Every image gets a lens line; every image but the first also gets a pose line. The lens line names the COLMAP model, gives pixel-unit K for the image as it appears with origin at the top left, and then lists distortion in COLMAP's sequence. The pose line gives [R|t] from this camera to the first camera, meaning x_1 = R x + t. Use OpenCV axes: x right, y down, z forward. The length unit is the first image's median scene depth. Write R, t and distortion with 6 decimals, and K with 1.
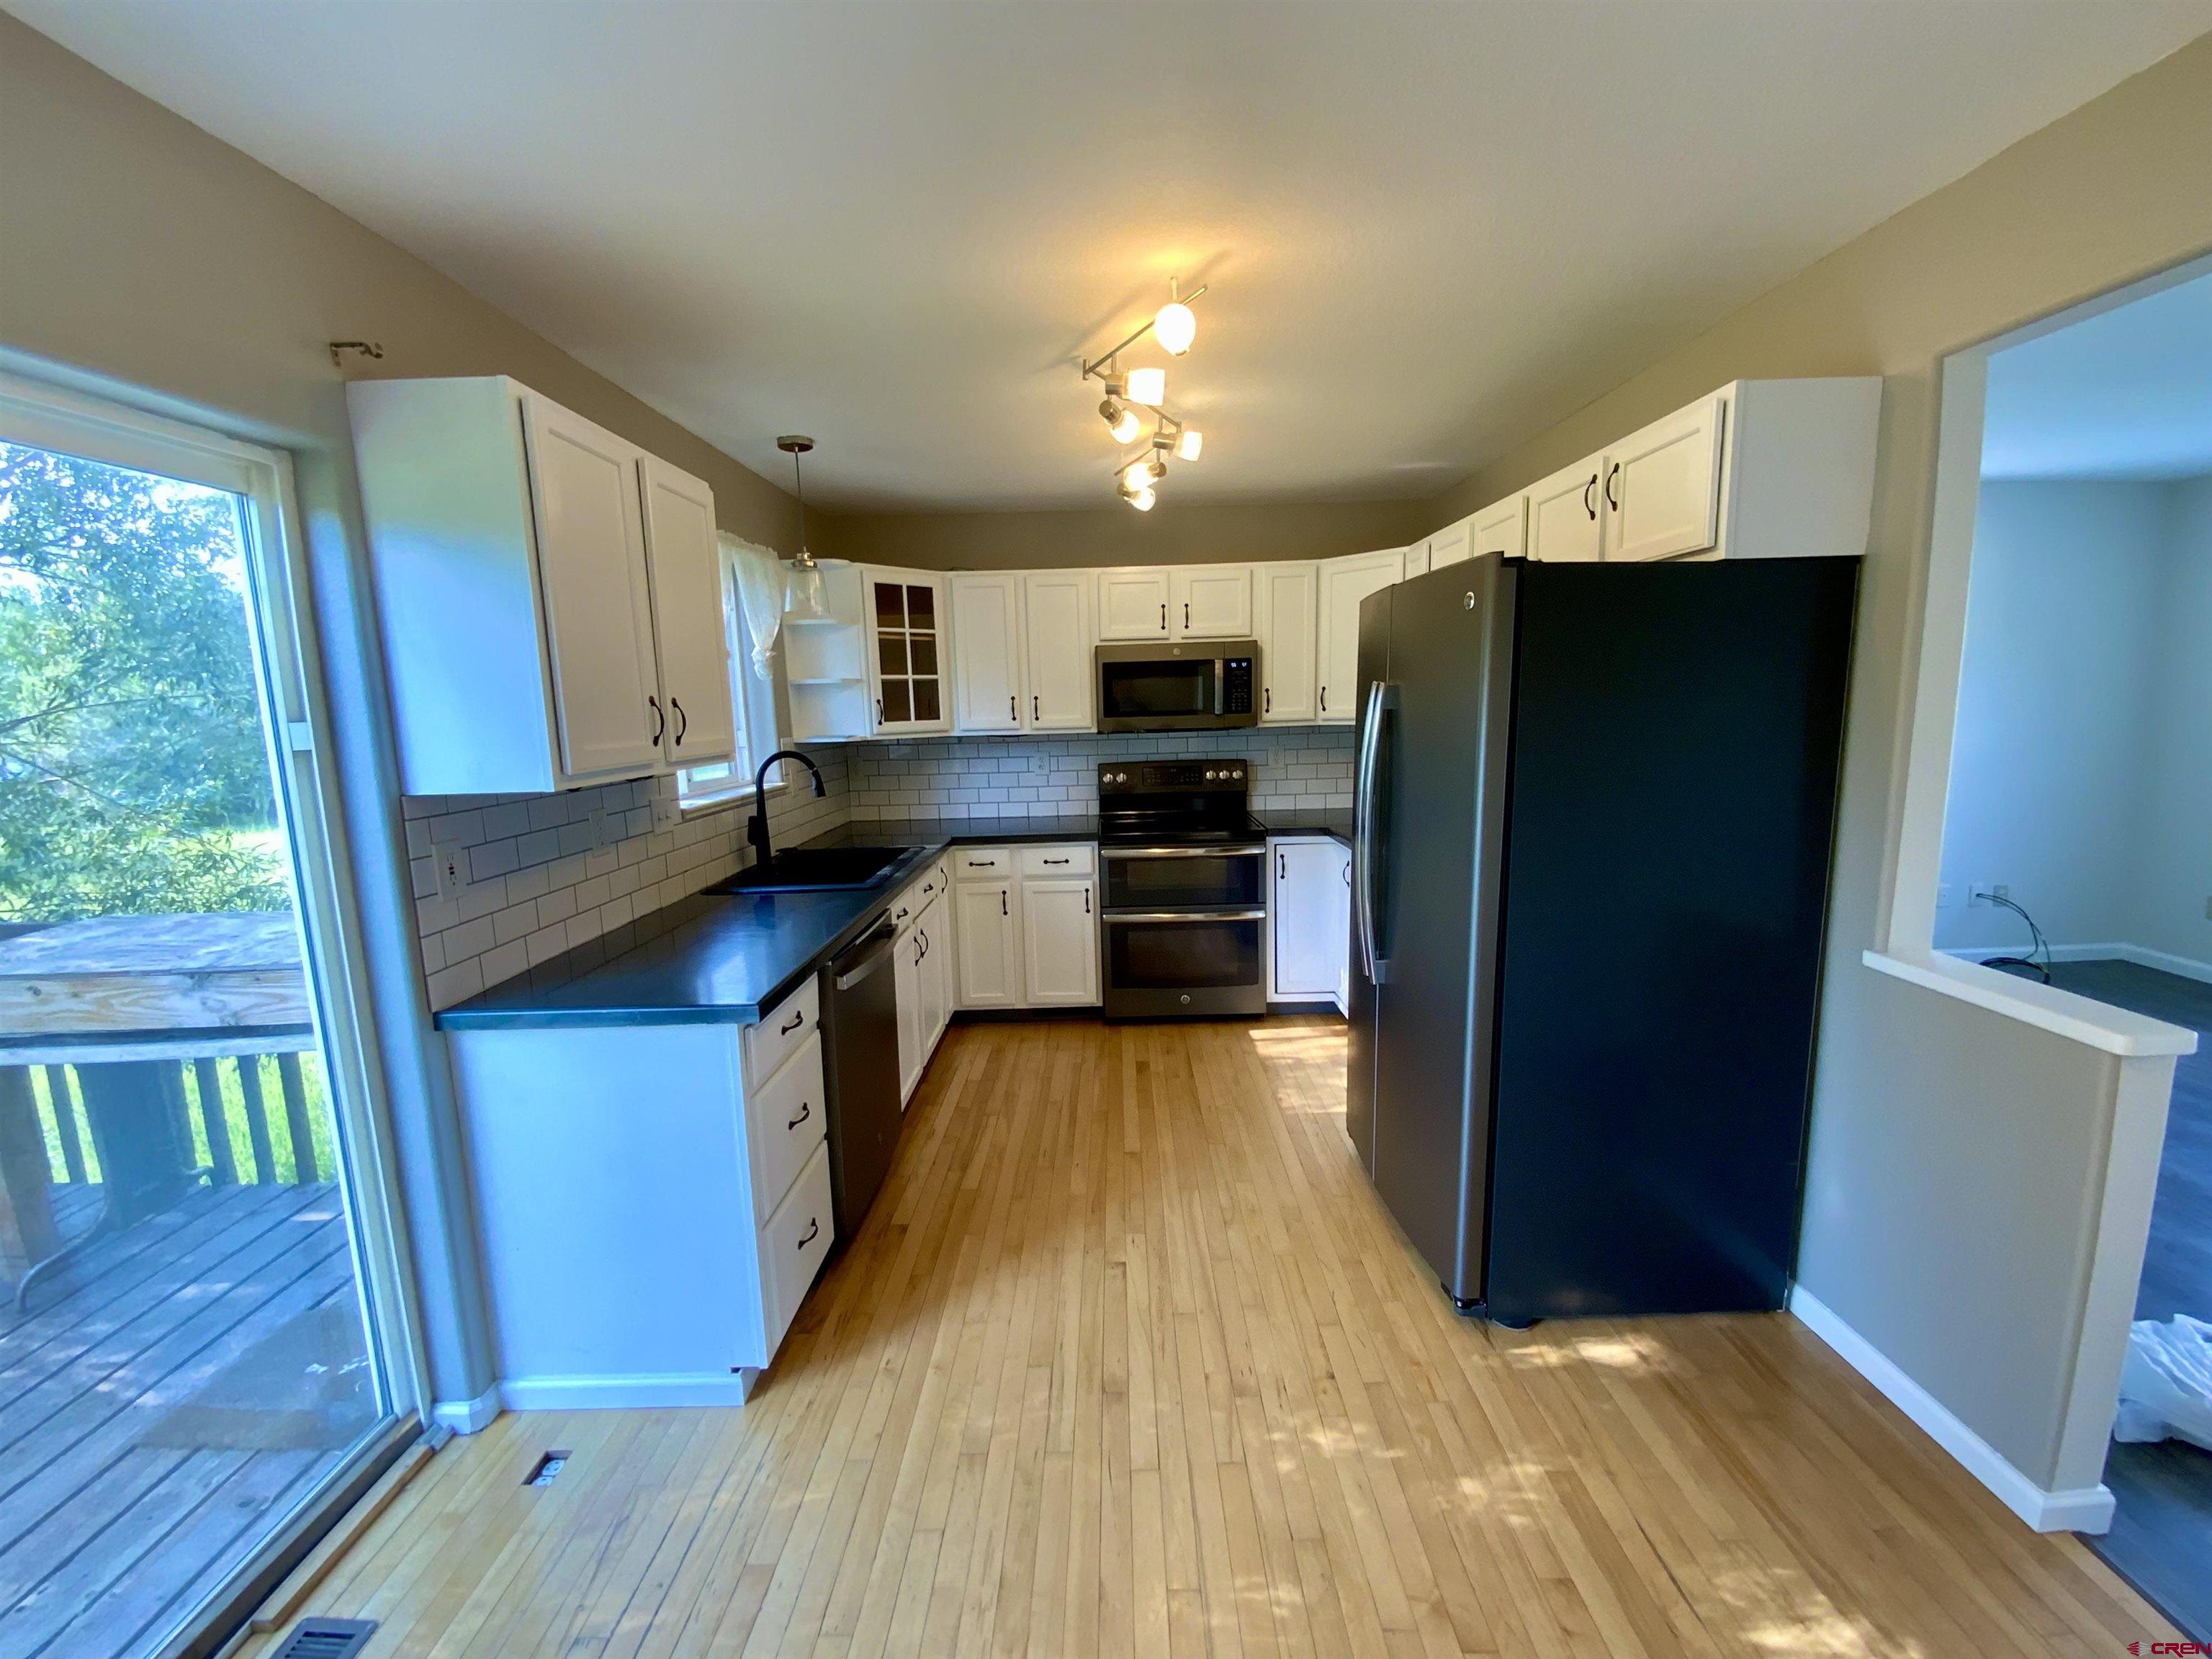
lens RADIAL K [[868.2, 0, 1111.5], [0, 868.2, 830.8], [0, 0, 1]] dist [0.001726, -0.011385]
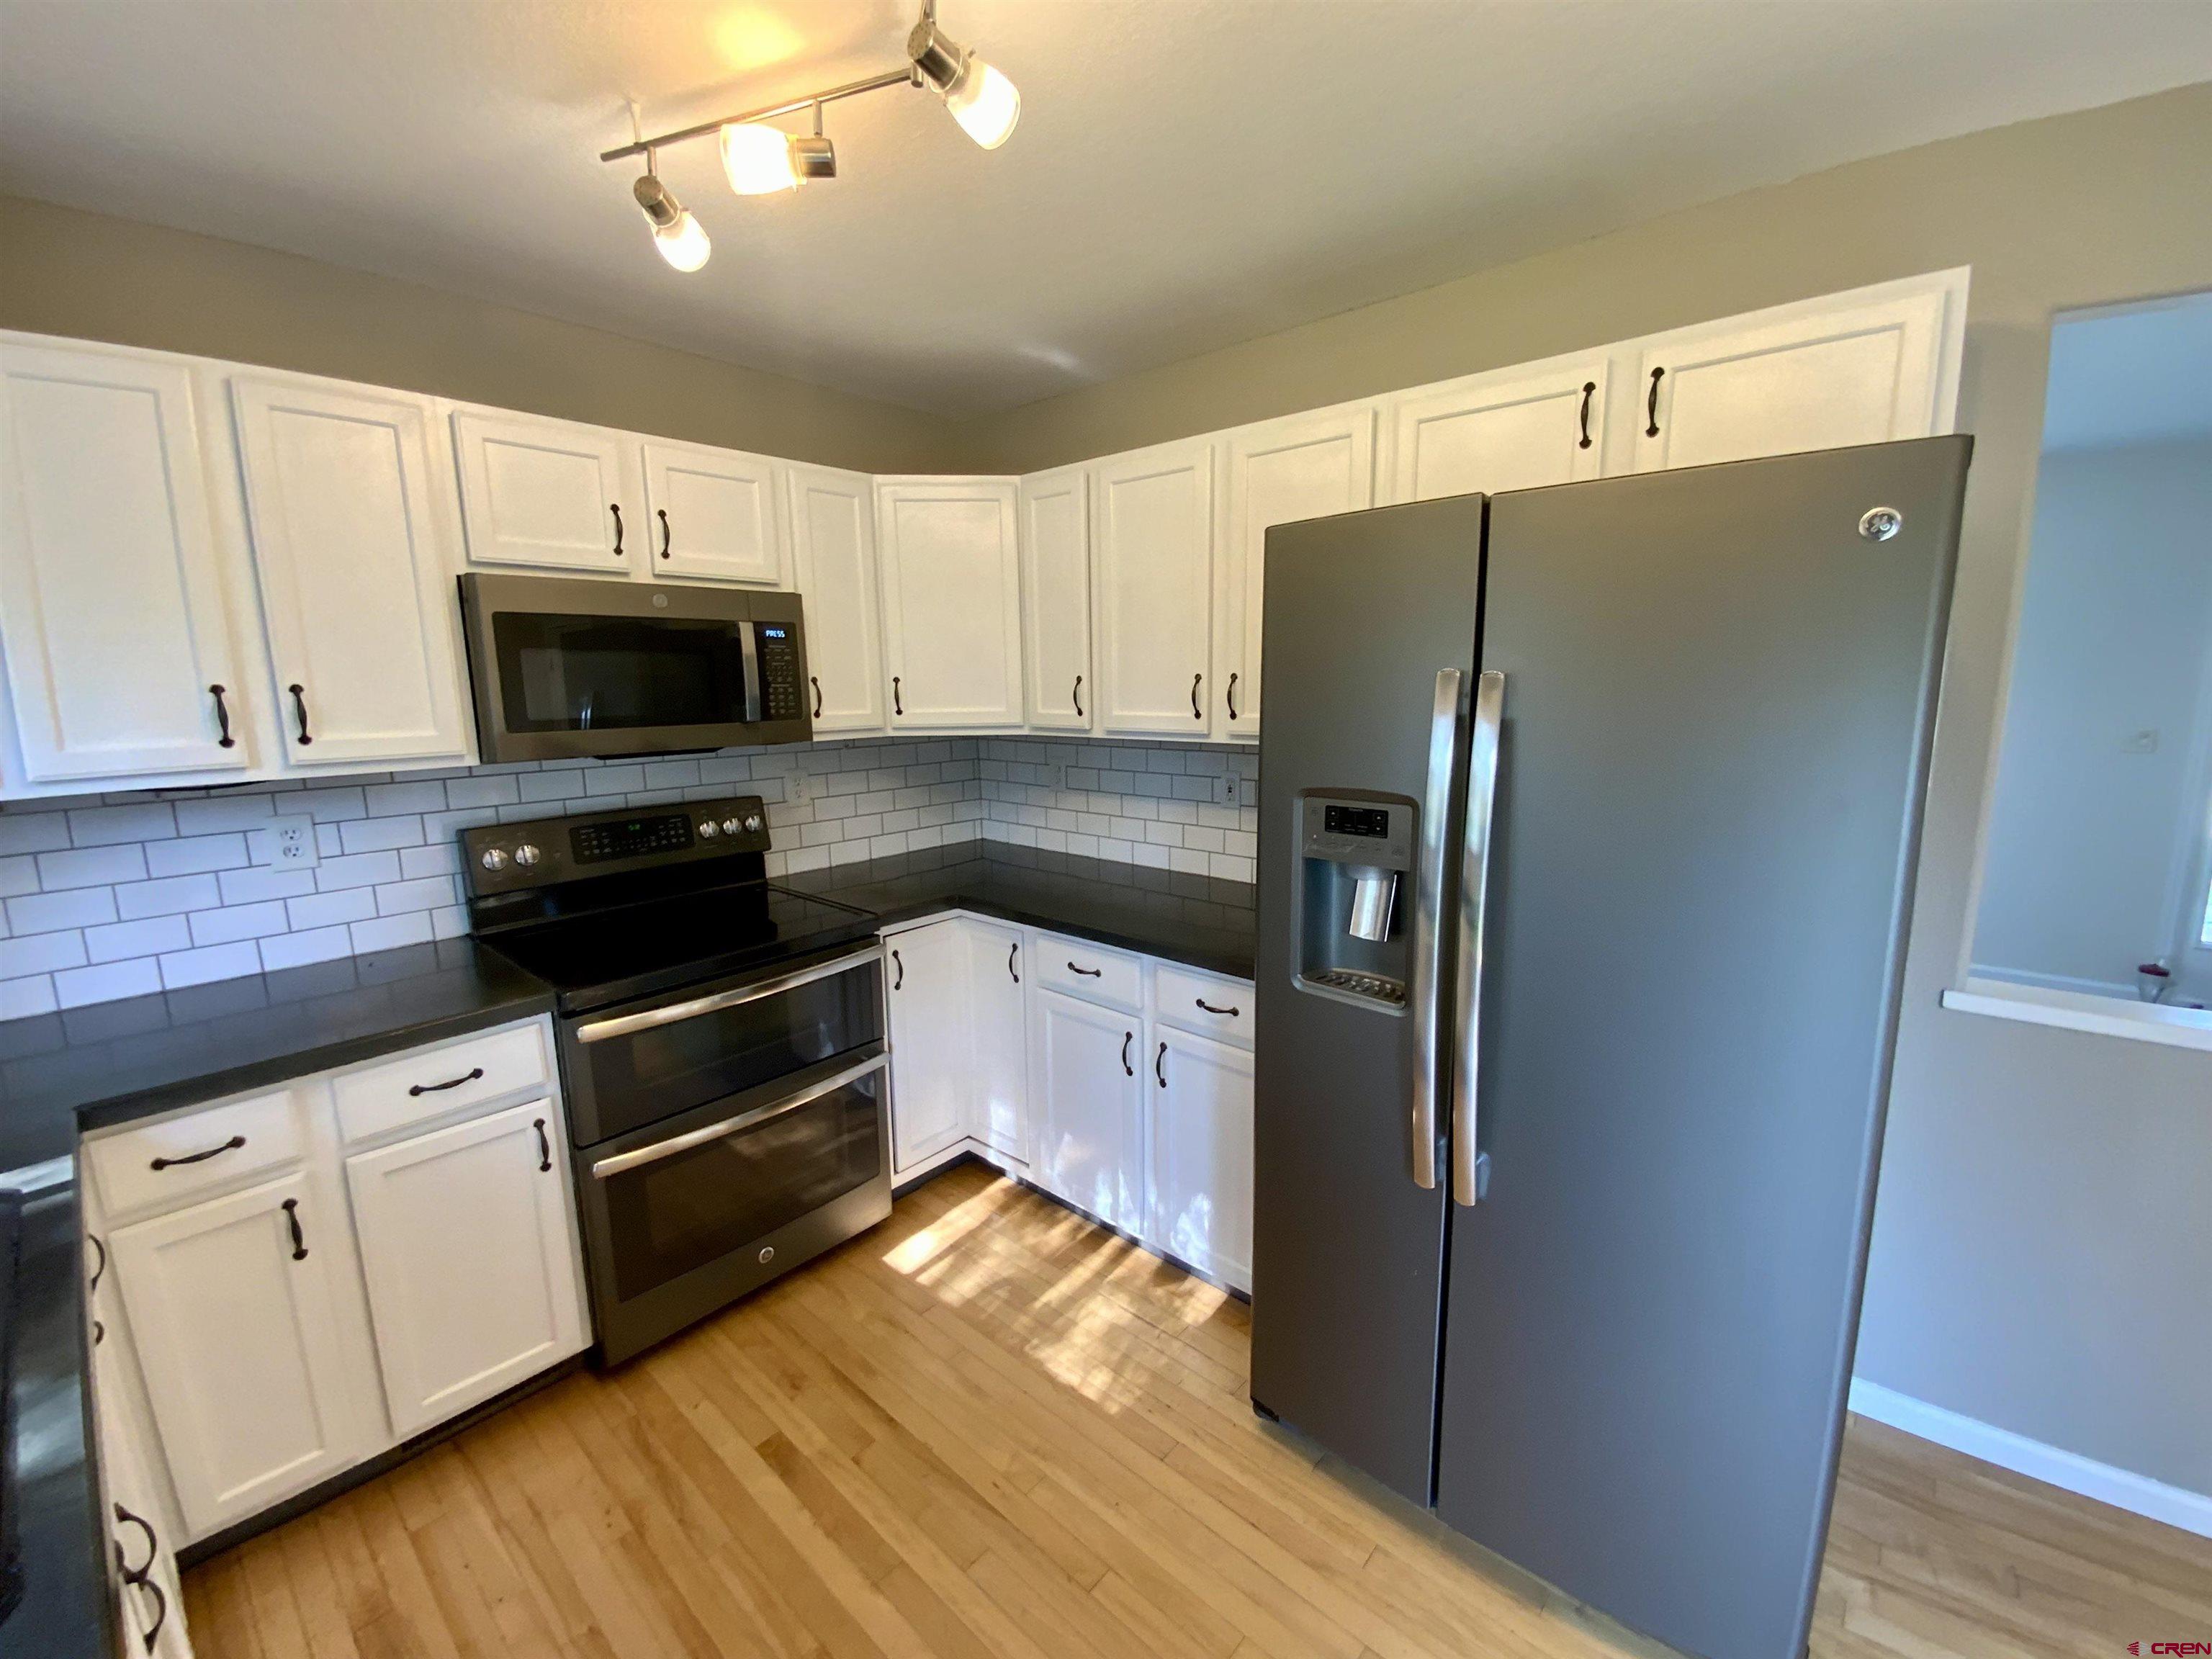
lens RADIAL K [[868.2, 0, 1111.5], [0, 868.2, 830.8], [0, 0, 1]] dist [0.001726, -0.011385]
pose [[0.659341, -0.110536, 0.743674, -0.141288], [0.105286, 0.992962, 0.054242, -0.070124], [-0.744436, 0.042534, 0.666338, 0.456994]]
